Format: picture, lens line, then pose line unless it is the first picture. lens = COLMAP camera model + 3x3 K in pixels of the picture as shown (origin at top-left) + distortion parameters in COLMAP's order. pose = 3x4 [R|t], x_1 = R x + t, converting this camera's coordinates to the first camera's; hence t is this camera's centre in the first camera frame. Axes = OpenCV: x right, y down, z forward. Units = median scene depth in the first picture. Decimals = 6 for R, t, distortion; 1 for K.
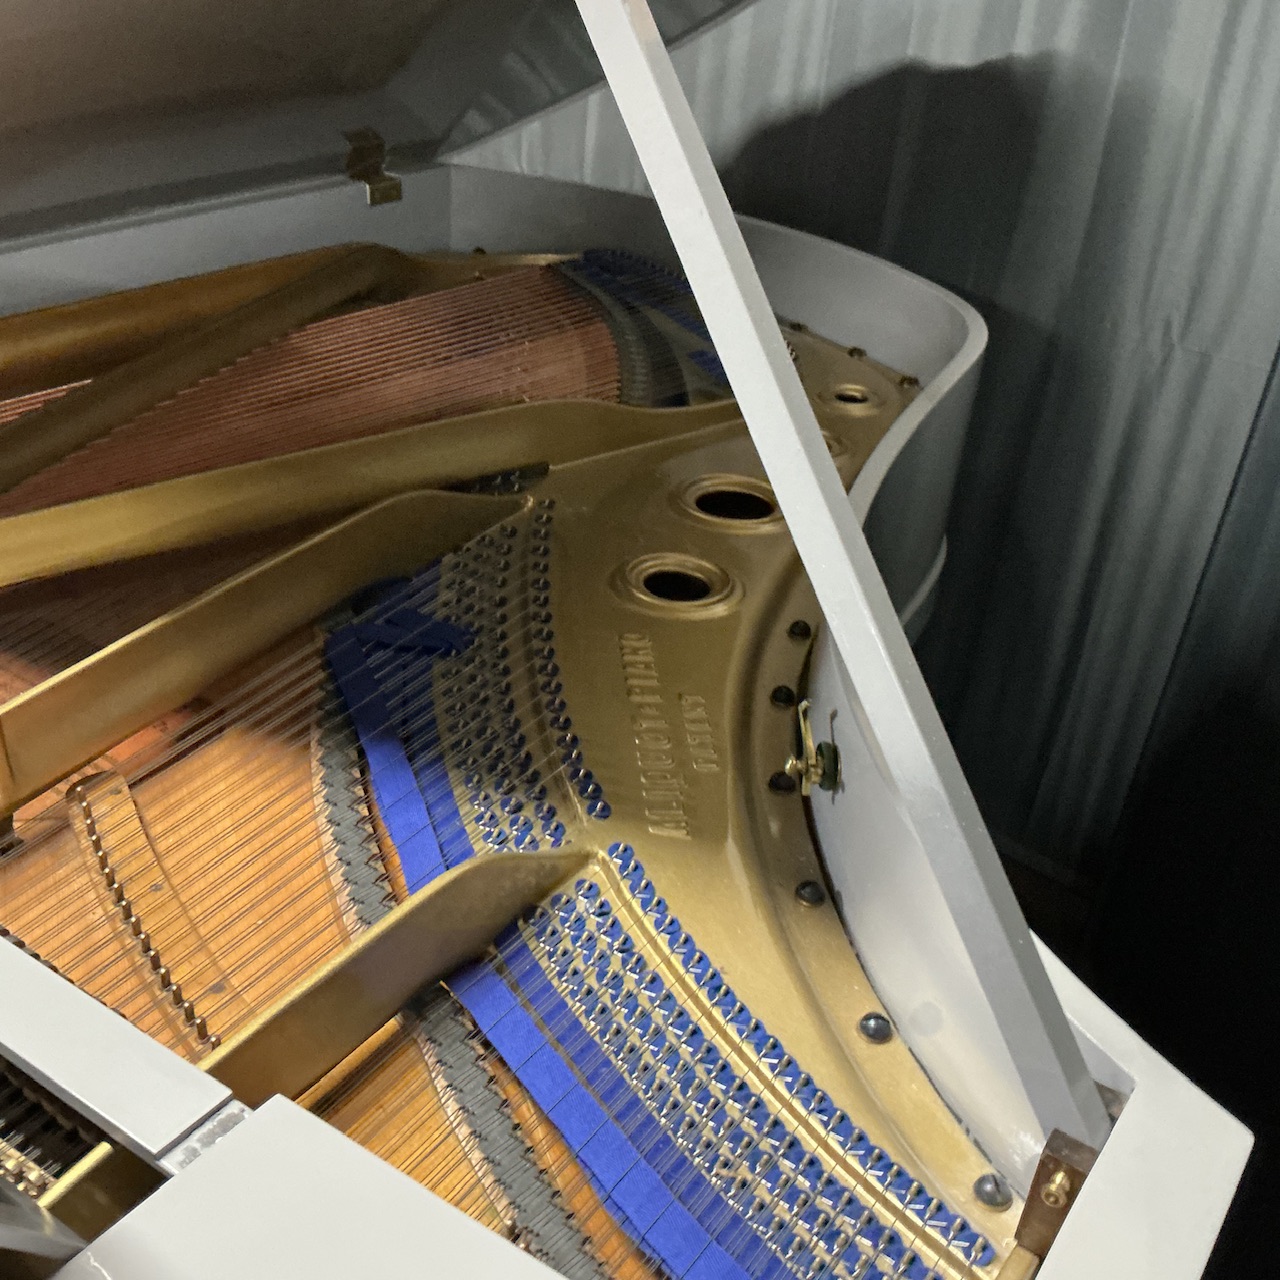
lens RADIAL K [[1412.2, 0, 640.6], [0, 1412.2, 637.5], [0, 0, 1]] dist [0.142951, -0.307431]
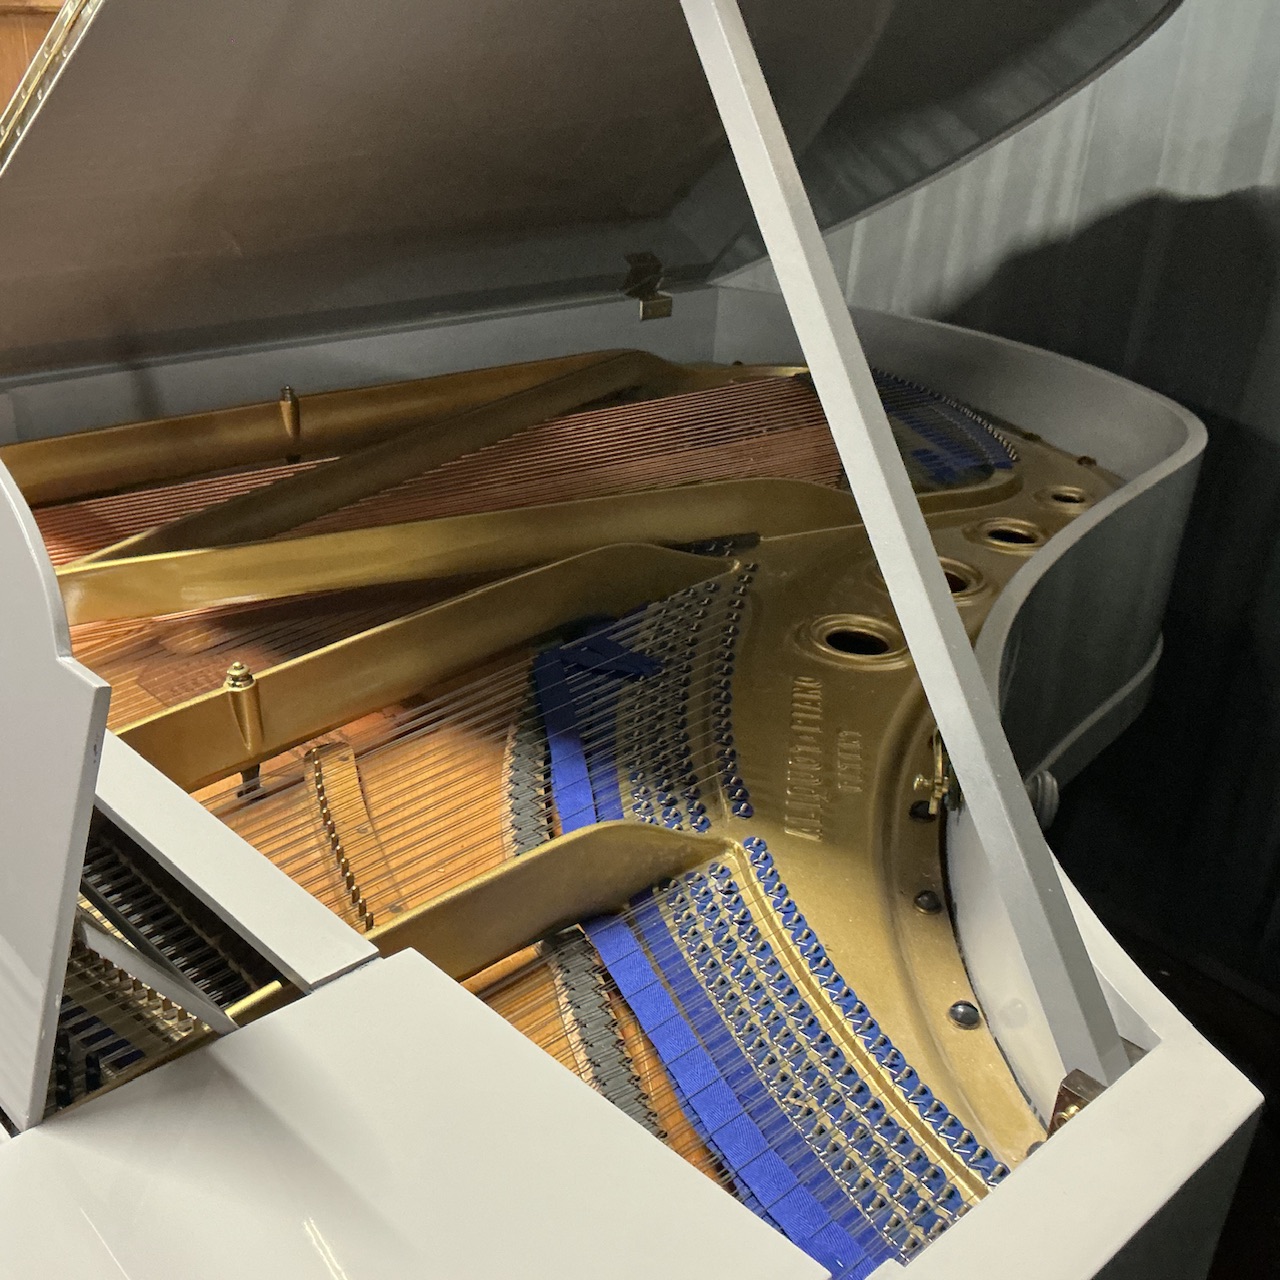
lens RADIAL K [[1412.2, 0, 640.6], [0, 1412.2, 637.5], [0, 0, 1]] dist [0.142951, -0.307431]
pose [[0.977237, 0.068048, -0.200941, 0.107158], [-0.087436, 0.992165, -0.089237, 0.093856], [0.193294, 0.104776, 0.975530, -0.116451]]
